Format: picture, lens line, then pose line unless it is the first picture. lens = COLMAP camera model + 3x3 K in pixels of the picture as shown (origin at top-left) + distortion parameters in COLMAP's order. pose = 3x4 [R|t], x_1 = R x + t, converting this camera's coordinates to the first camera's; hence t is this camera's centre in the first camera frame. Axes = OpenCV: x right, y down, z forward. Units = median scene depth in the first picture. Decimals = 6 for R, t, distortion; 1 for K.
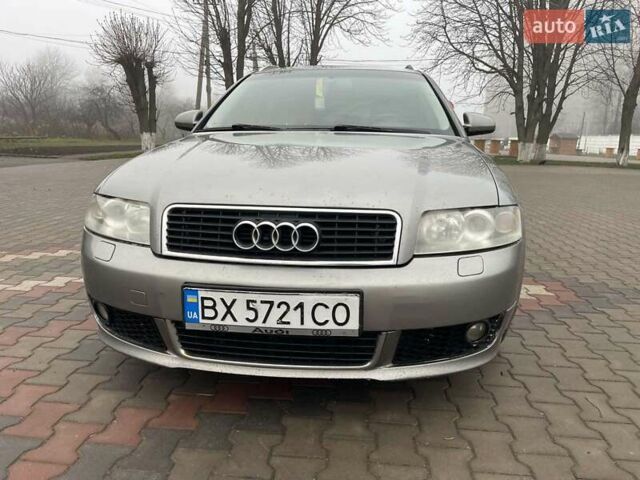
lens RADIAL K [[482.2, 0, 315.9], [0, 482.2, 240.7], [0, 0, 1]] dist [0.063659, -0.059866]
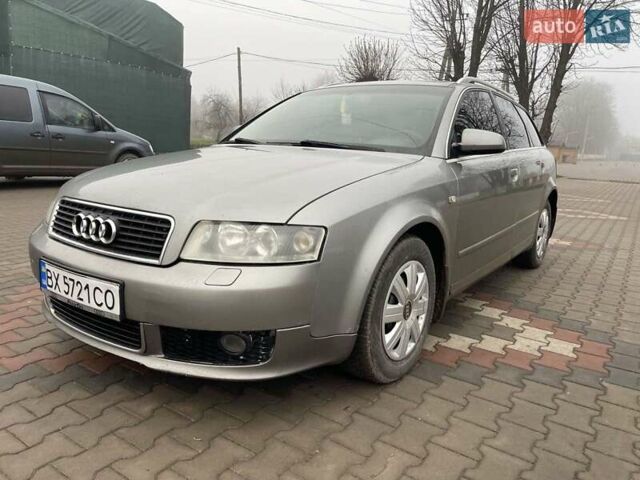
lens RADIAL K [[482.2, 0, 315.8], [0, 482.2, 236.4], [0, 0, 1]] dist [0.063659, -0.059866]
pose [[0.874383, 0.112141, -0.472101, 0.990800], [-0.128695, 0.991680, -0.002798, -0.057665], [0.467859, 0.063203, 0.881540, 0.180759]]
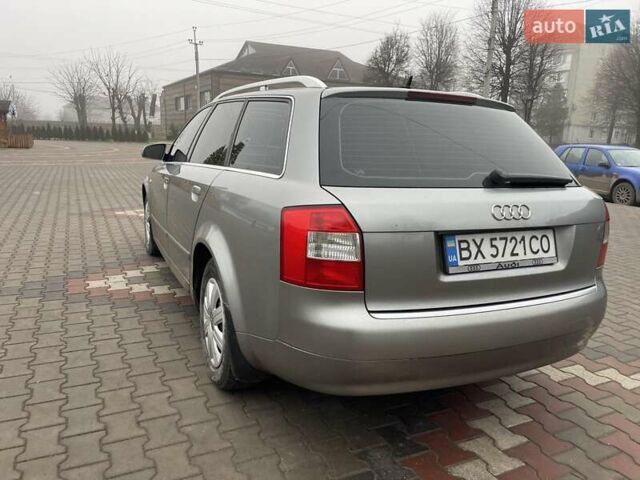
lens RADIAL K [[482.2, 0, 313.7], [0, 482.2, 242.4], [0, 0, 1]] dist [0.063659, -0.059866]
pose [[0.847189, -0.050143, 0.528921, -1.147712], [0.199770, 0.952545, -0.229674, 0.317697], [-0.492304, 0.300240, 0.817002, 0.212290]]
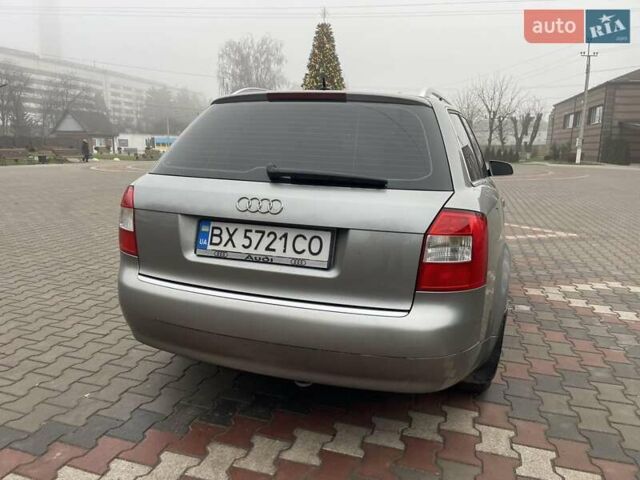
lens RADIAL K [[482.2, 0, 321.3], [0, 482.2, 242.2], [0, 0, 1]] dist [0.063659, -0.059866]
pose [[0.979028, 0.094509, -0.180477, 0.275108], [-0.145023, 0.945486, -0.291589, 0.480640], [0.143080, 0.311647, 0.939364, -0.140805]]
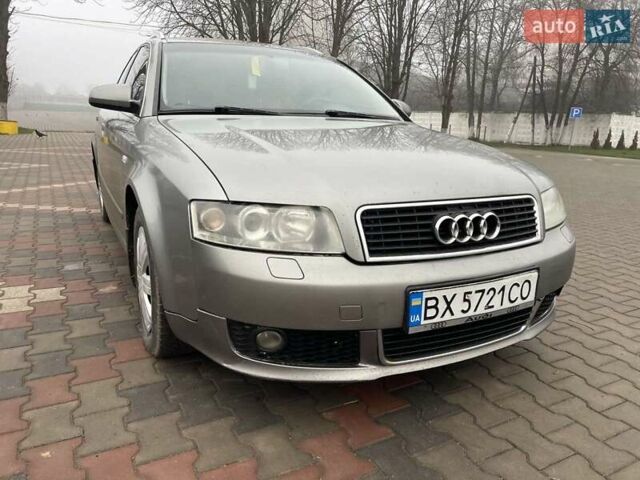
lens RADIAL K [[482.2, 0, 317.5], [0, 482.2, 239.1], [0, 0, 1]] dist [0.063659, -0.059866]
pose [[0.833136, -0.123820, 0.539029, -0.925577], [0.095732, 0.992191, 0.079950, -0.100779], [-0.544719, -0.015007, 0.838484, 0.298656]]
